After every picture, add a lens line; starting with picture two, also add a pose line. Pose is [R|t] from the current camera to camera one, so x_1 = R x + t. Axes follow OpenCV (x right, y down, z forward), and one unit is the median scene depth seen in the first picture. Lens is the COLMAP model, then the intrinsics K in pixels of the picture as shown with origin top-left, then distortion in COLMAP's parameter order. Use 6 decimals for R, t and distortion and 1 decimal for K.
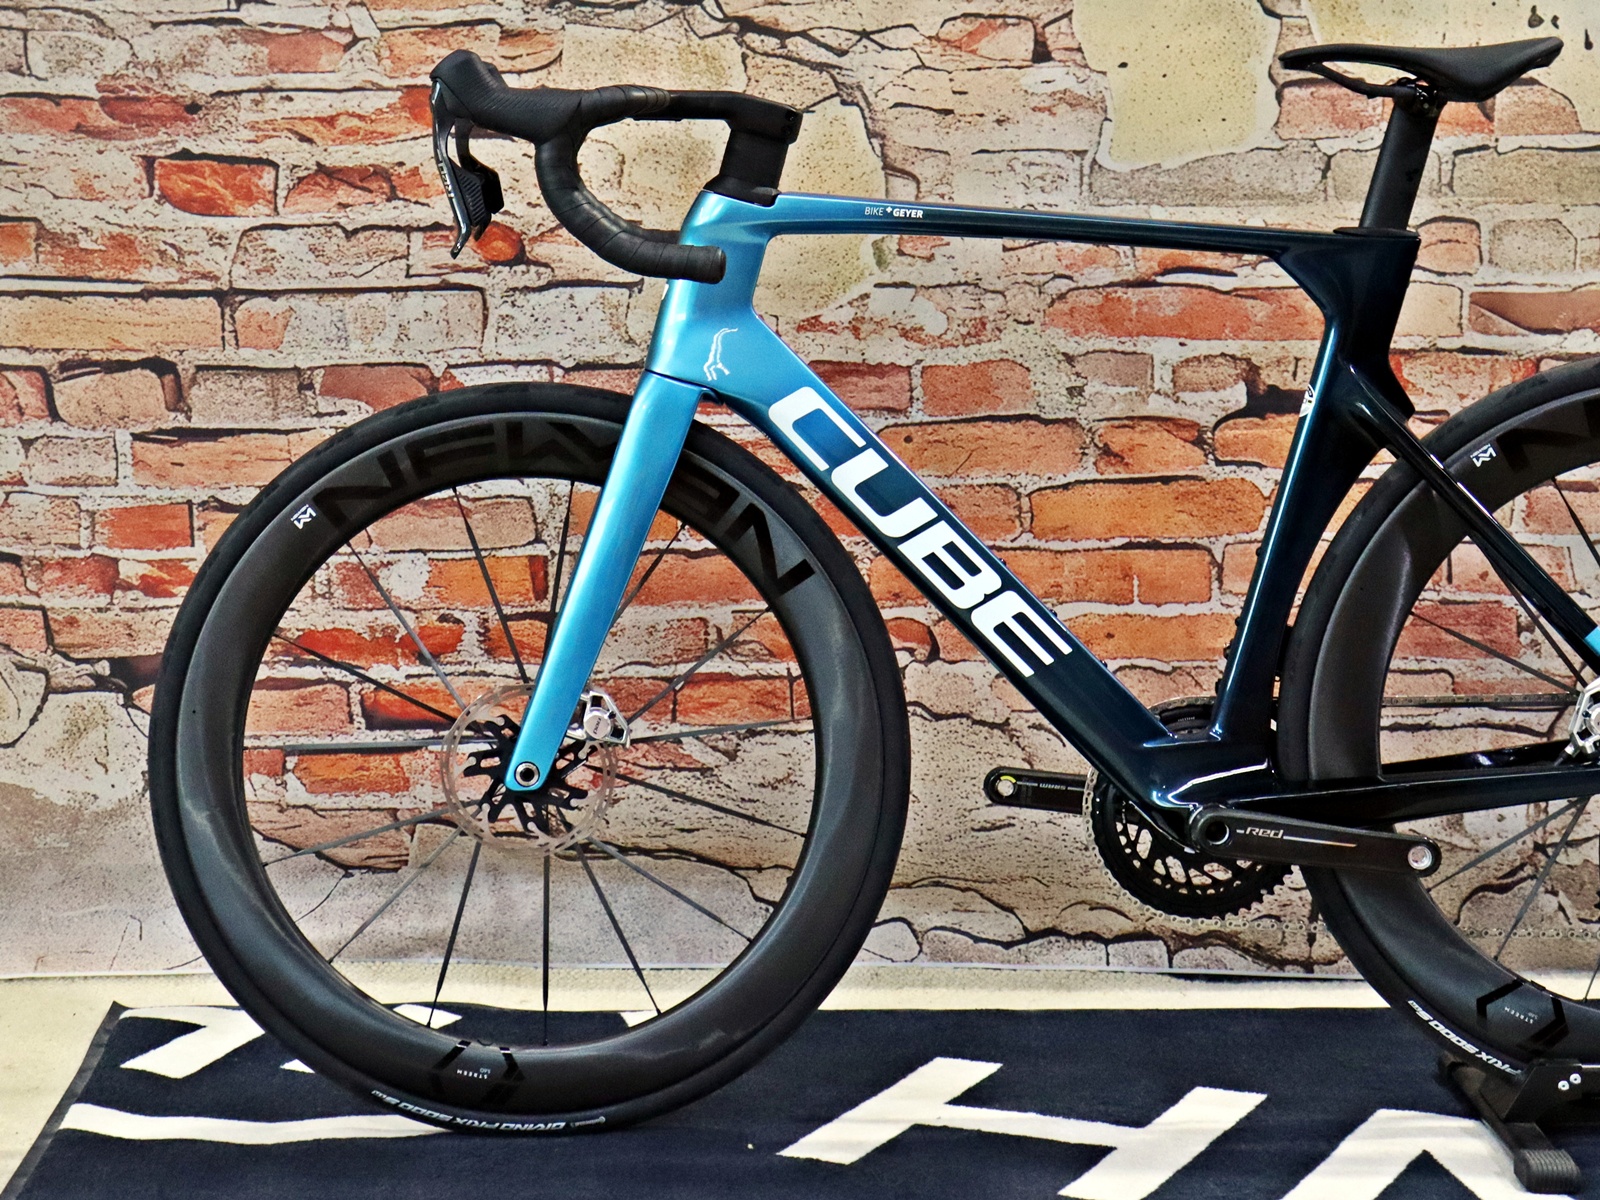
lens RADIAL K [[4305.2, 0, 669.4], [0, 4305.2, 566.0], [0, 0, 1]] dist [0.096702, 0.810037]
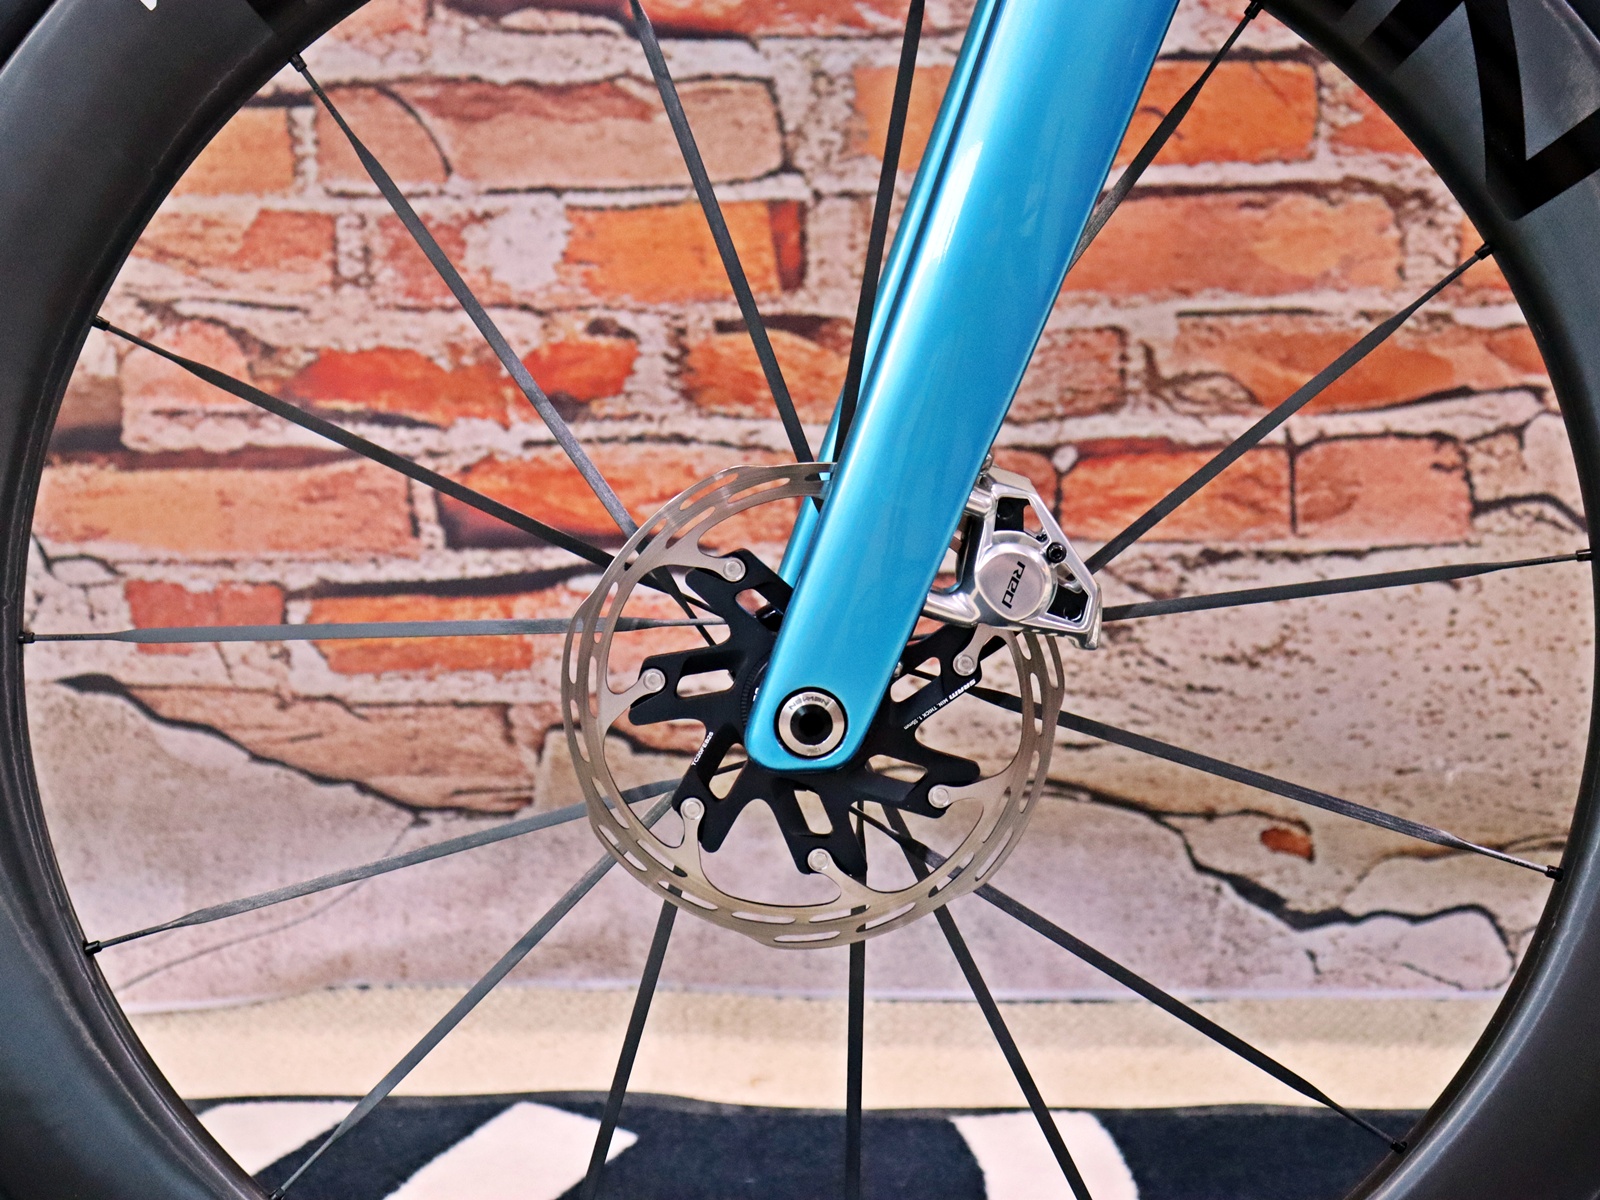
lens RADIAL K [[2938.9, 0, 819.5], [0, 2938.9, 599.2], [0, 0, 1]] dist [0.089205, 0.613689]
pose [[0.999963, 0.000630, 0.008614, -0.029600], [-0.001290, 0.997046, 0.076790, 0.017386], [-0.008540, -0.076798, 0.997010, 0.657385]]
